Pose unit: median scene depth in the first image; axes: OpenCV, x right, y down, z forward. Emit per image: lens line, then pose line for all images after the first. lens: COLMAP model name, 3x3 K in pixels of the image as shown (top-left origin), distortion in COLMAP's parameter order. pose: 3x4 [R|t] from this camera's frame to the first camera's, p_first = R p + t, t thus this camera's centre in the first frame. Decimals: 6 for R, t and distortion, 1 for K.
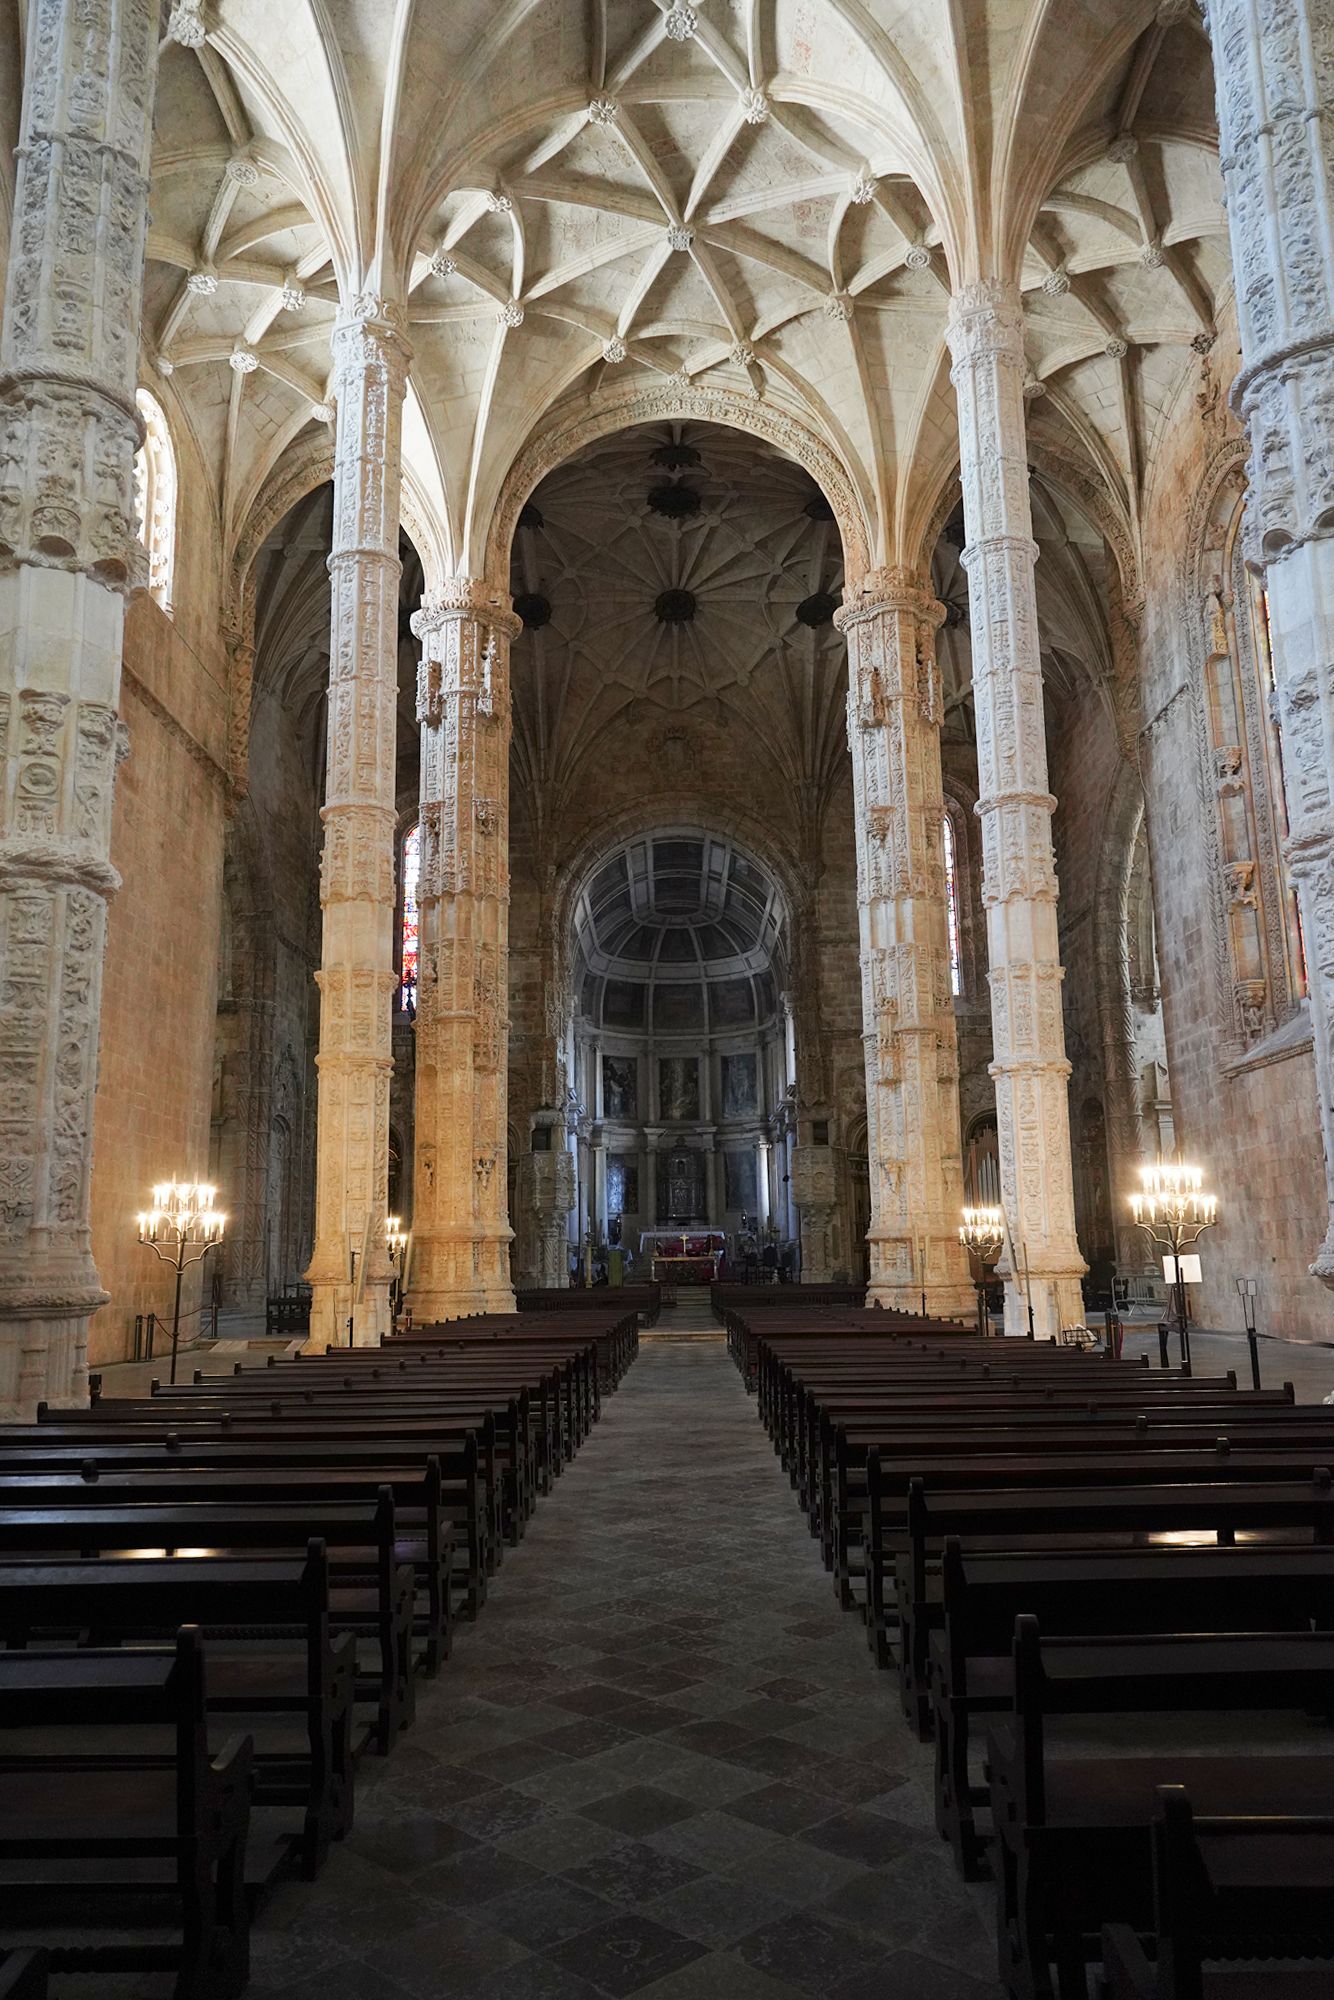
lens RADIAL K [[1378.1, 0, 674.9], [0, 1378.1, 1002.8], [0, 0, 1]] dist [-0.020215, 0.024555]
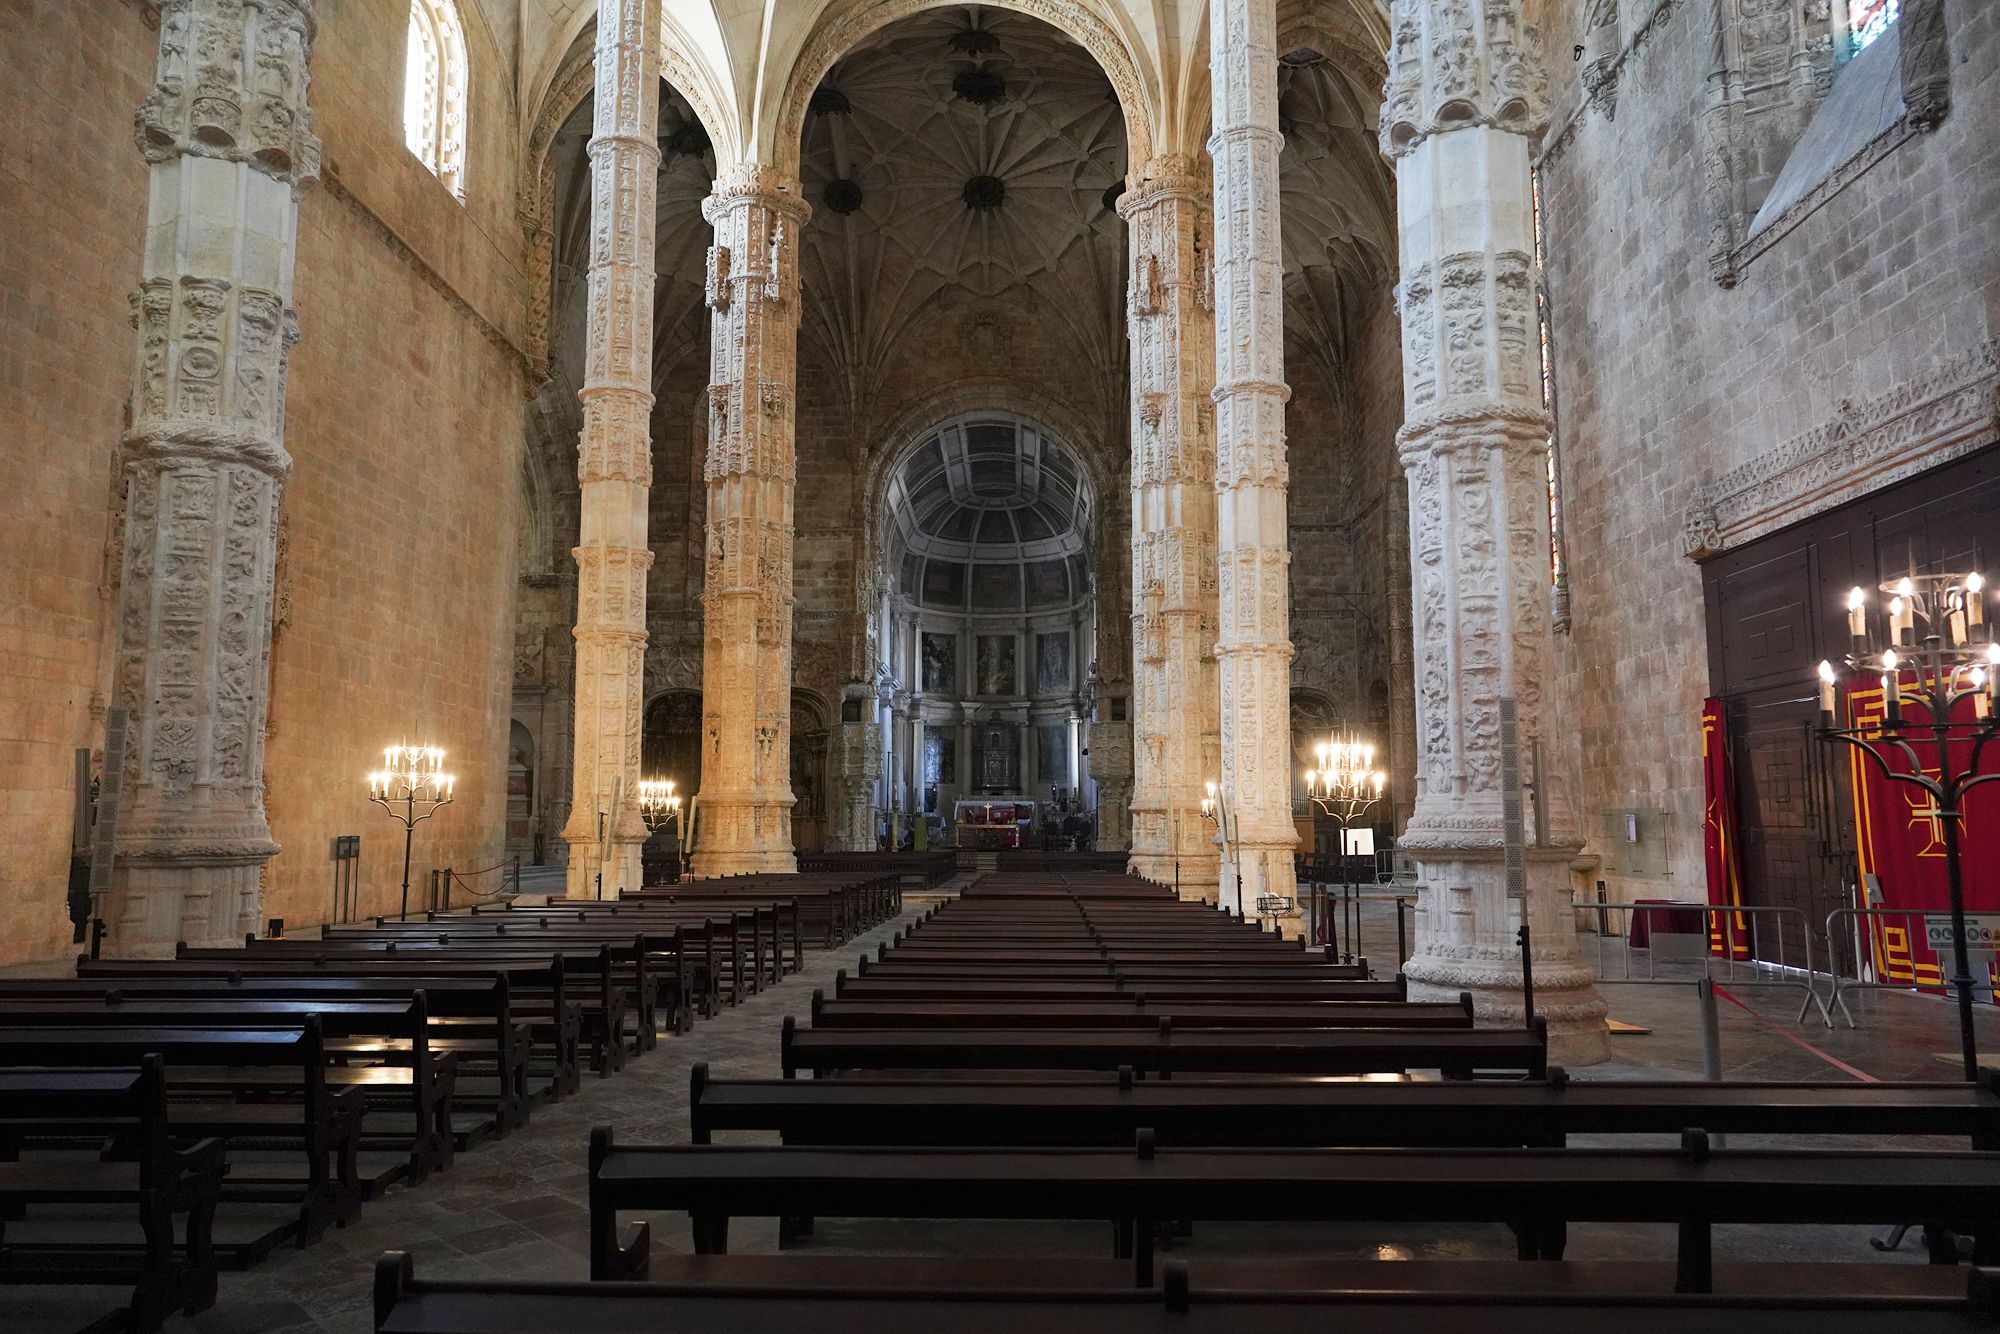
lens RADIAL K [[1328.1, 0, 991.7], [0, 1328.1, 675.3], [0, 0, 1]] dist [-0.028014, 0.029449]
pose [[0.999594, 0.013666, -0.025006, 0.056344], [-0.011884, 0.997470, 0.070093, -0.000462], [0.025901, -0.069767, 0.997227, -0.004075]]
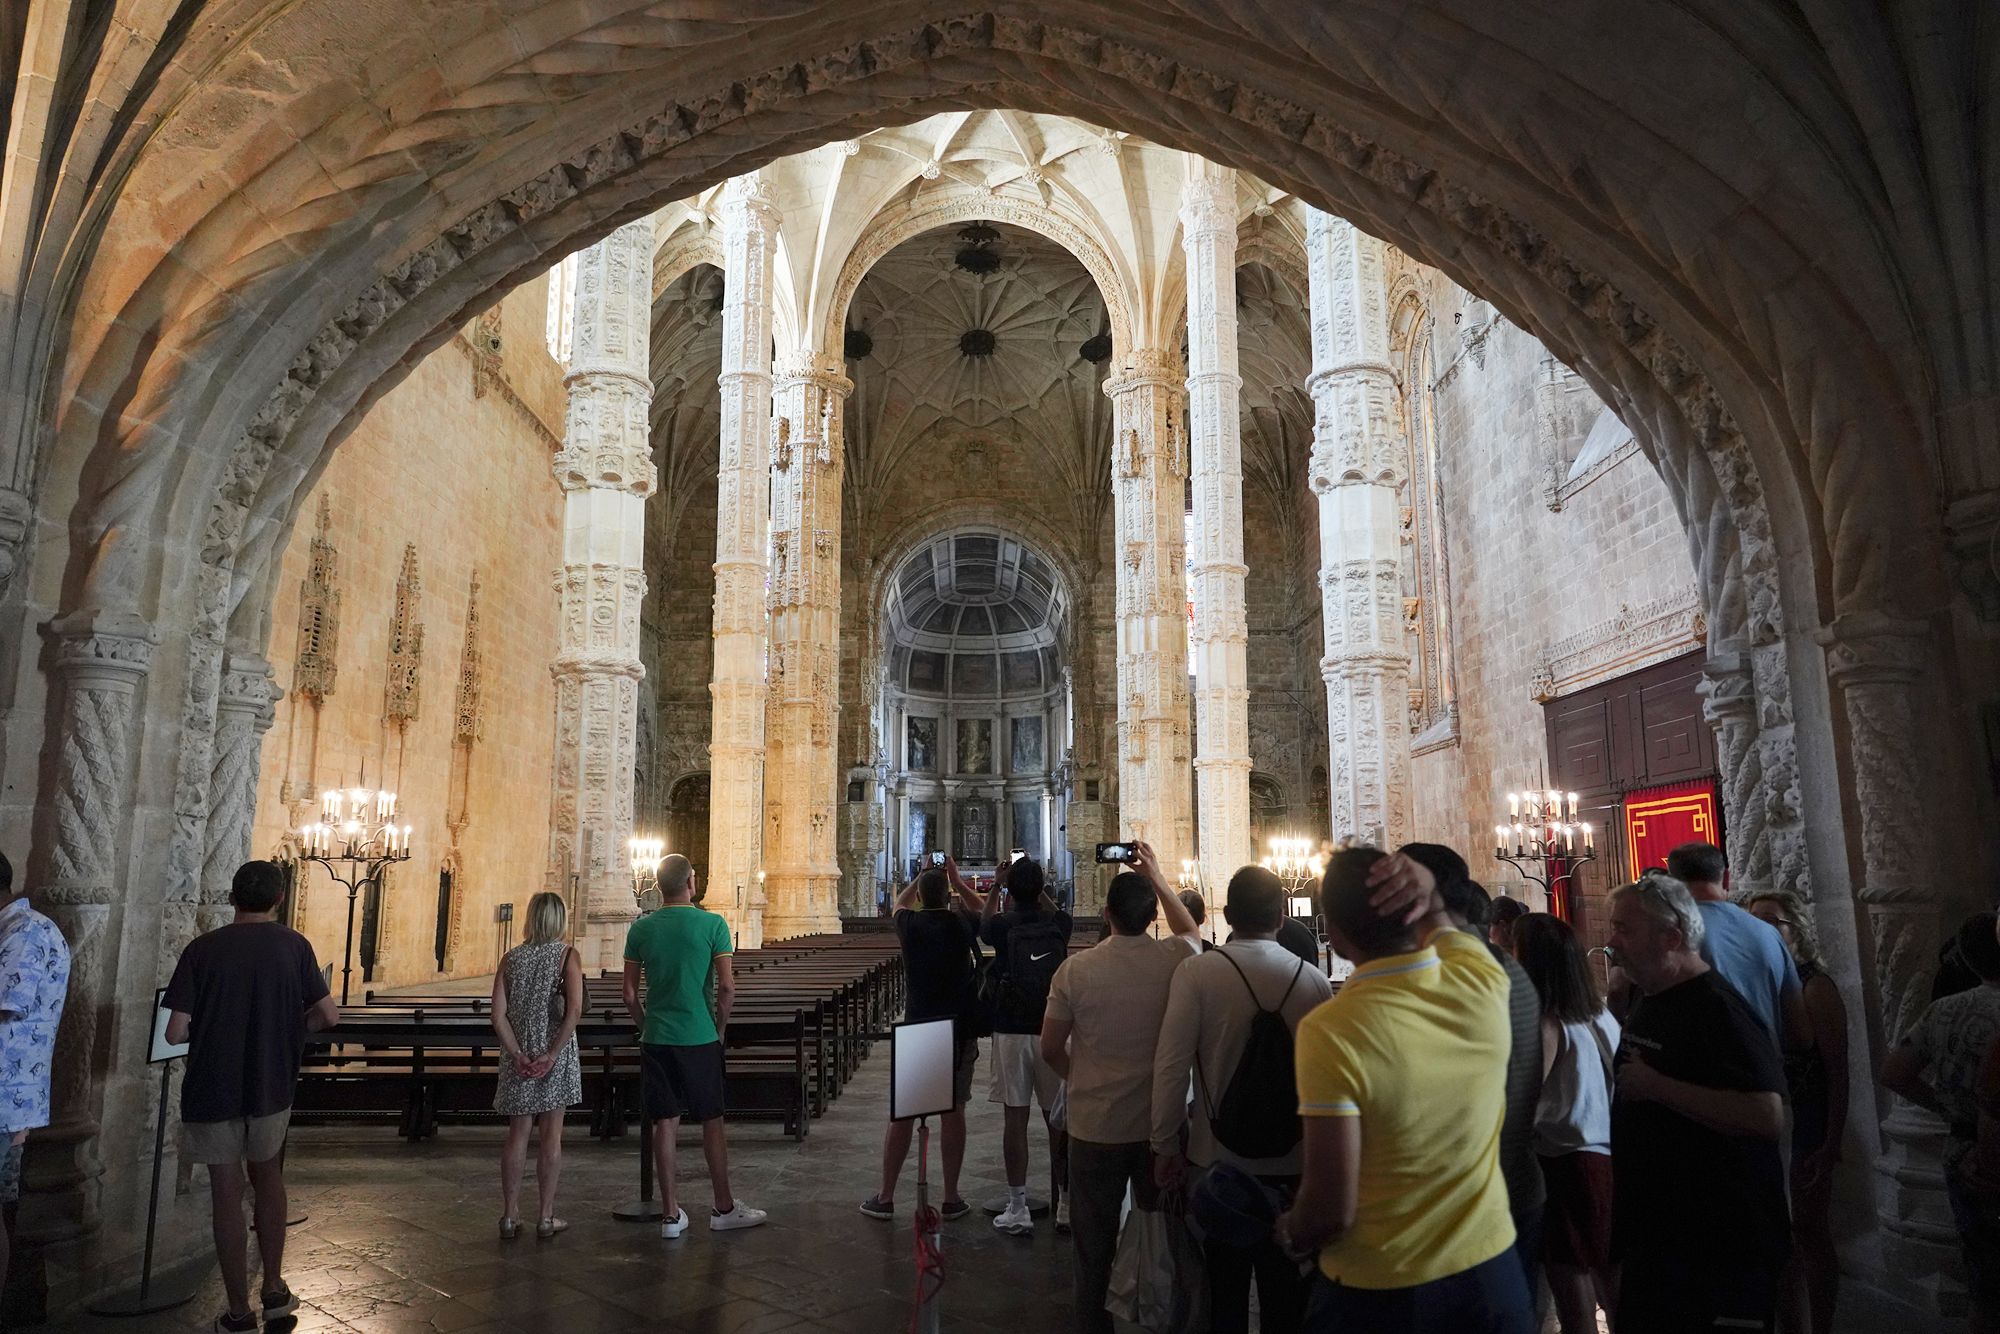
lens RADIAL K [[1328.1, 0, 991.7], [0, 1328.1, 675.3], [0, 0, 1]] dist [-0.028014, 0.029449]
pose [[0.999740, 0.017851, 0.014174, 0.002197], [-0.018134, 0.999634, 0.020089, -0.042033], [-0.013811, -0.020341, 0.999698, -0.224379]]
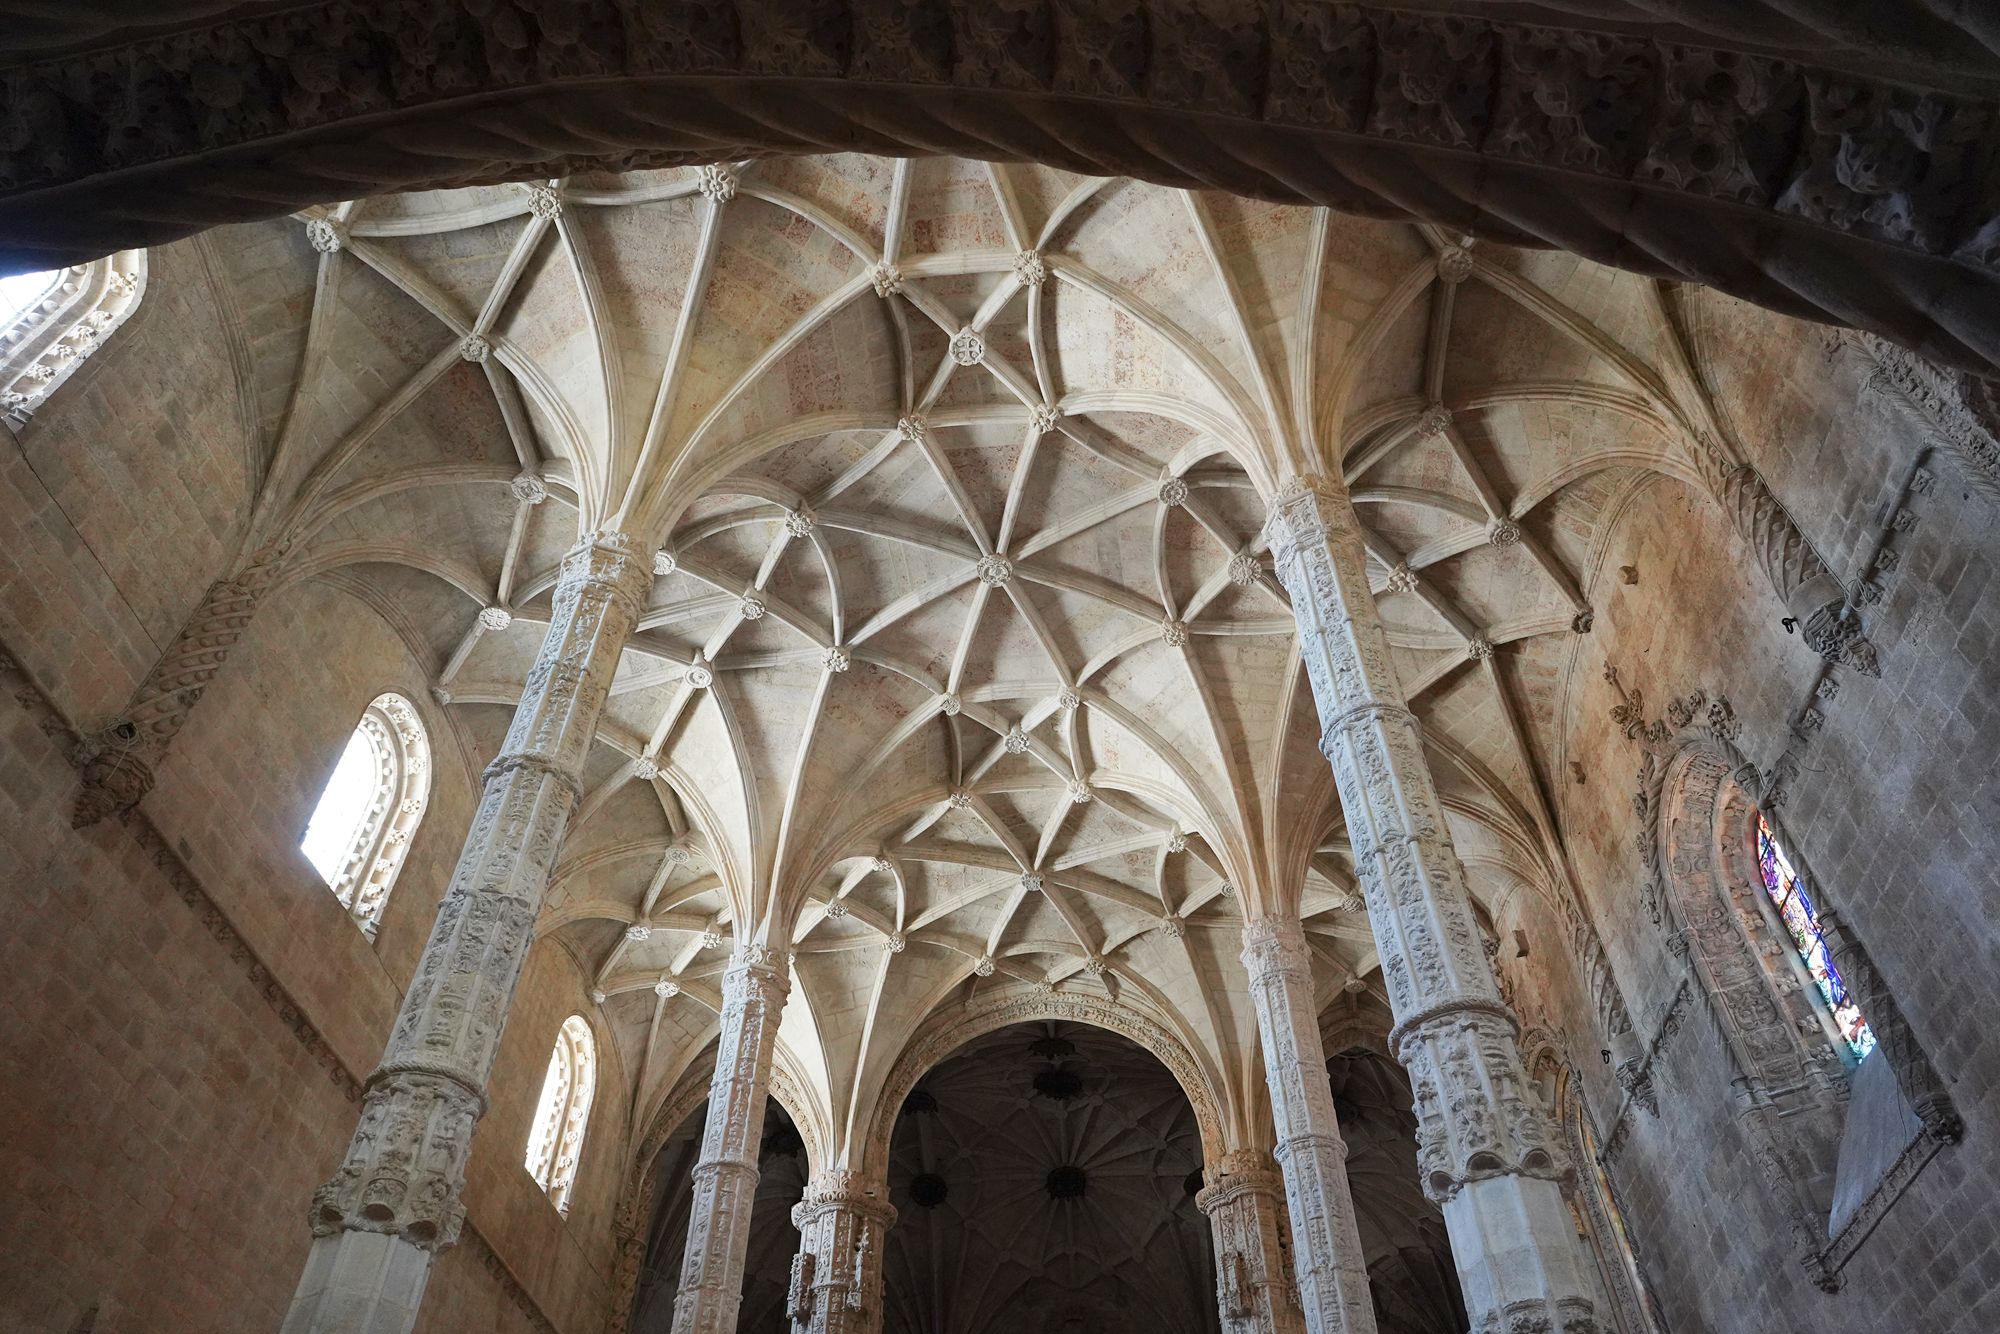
lens RADIAL K [[1320.7, 0, 993.7], [0, 1320.7, 667.6], [0, 0, 1]] dist [-0.026931, 0.028914]
pose [[0.995986, -0.051393, -0.073285, 0.060873], [-0.002498, 0.802465, -0.596694, -0.012009], [0.089475, 0.594482, 0.799115, -0.044608]]
